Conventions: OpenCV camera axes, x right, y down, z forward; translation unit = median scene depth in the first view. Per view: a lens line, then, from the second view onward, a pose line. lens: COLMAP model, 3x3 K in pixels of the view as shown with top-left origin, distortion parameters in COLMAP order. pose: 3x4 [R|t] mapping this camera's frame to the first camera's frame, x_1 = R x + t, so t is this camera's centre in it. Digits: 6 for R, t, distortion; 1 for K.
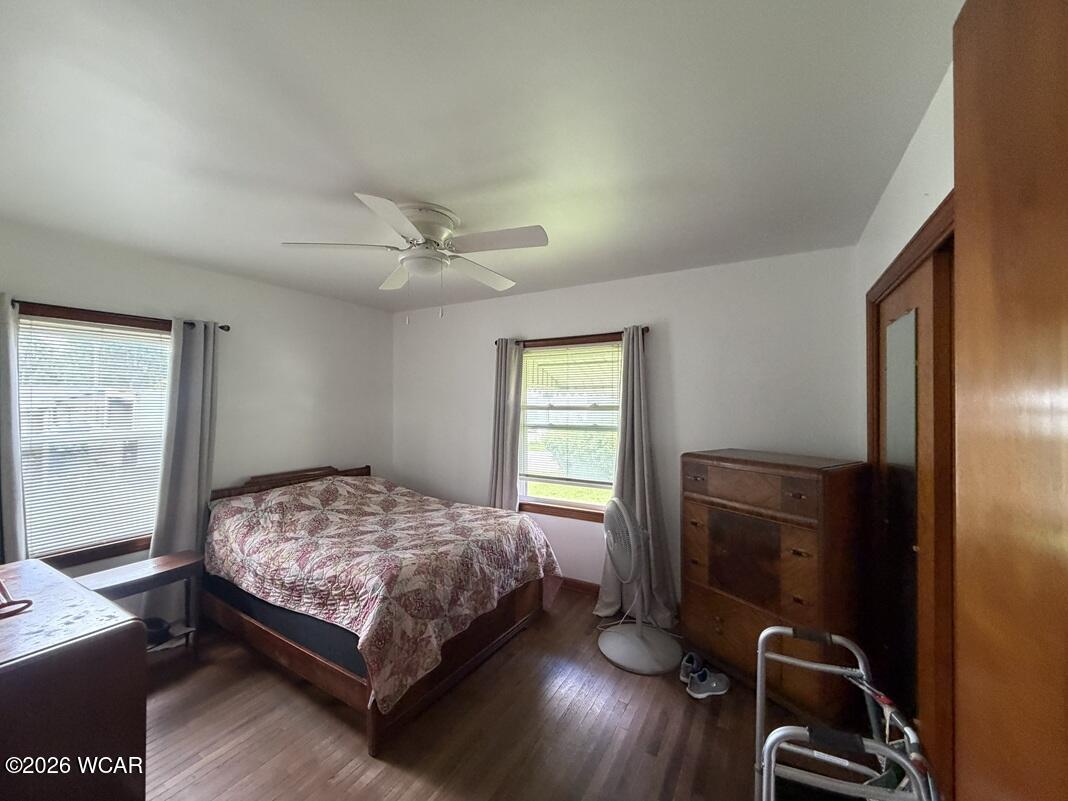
lens RADIAL K [[425.2, 0, 526.8], [0, 425.2, 403.4], [0, 0, 1]] dist [-0.002261, -0.000039]
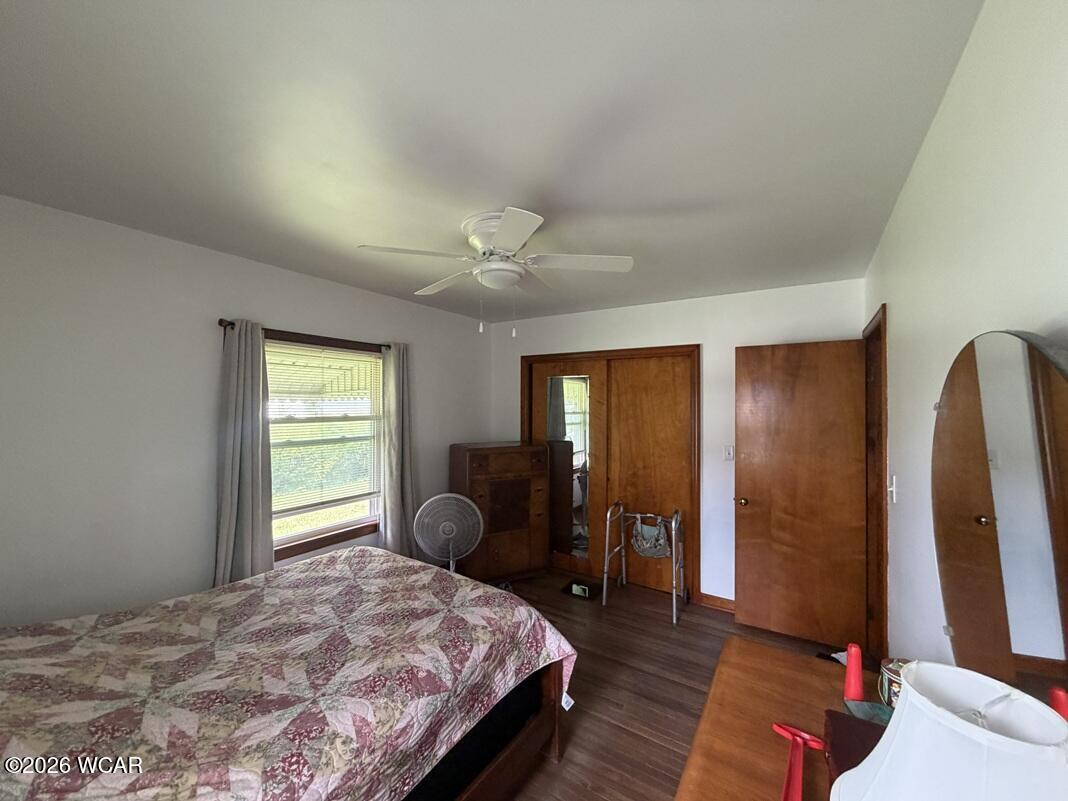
lens RADIAL K [[425.2, 0, 527.7], [0, 425.2, 402.0], [0, 0, 1]] dist [-0.002261, -0.000039]
pose [[0.048457, 0.011062, 0.998764, -0.754863], [-0.006473, 0.999921, -0.010761, -0.018030], [-0.998804, -0.005944, 0.048524, 0.554165]]
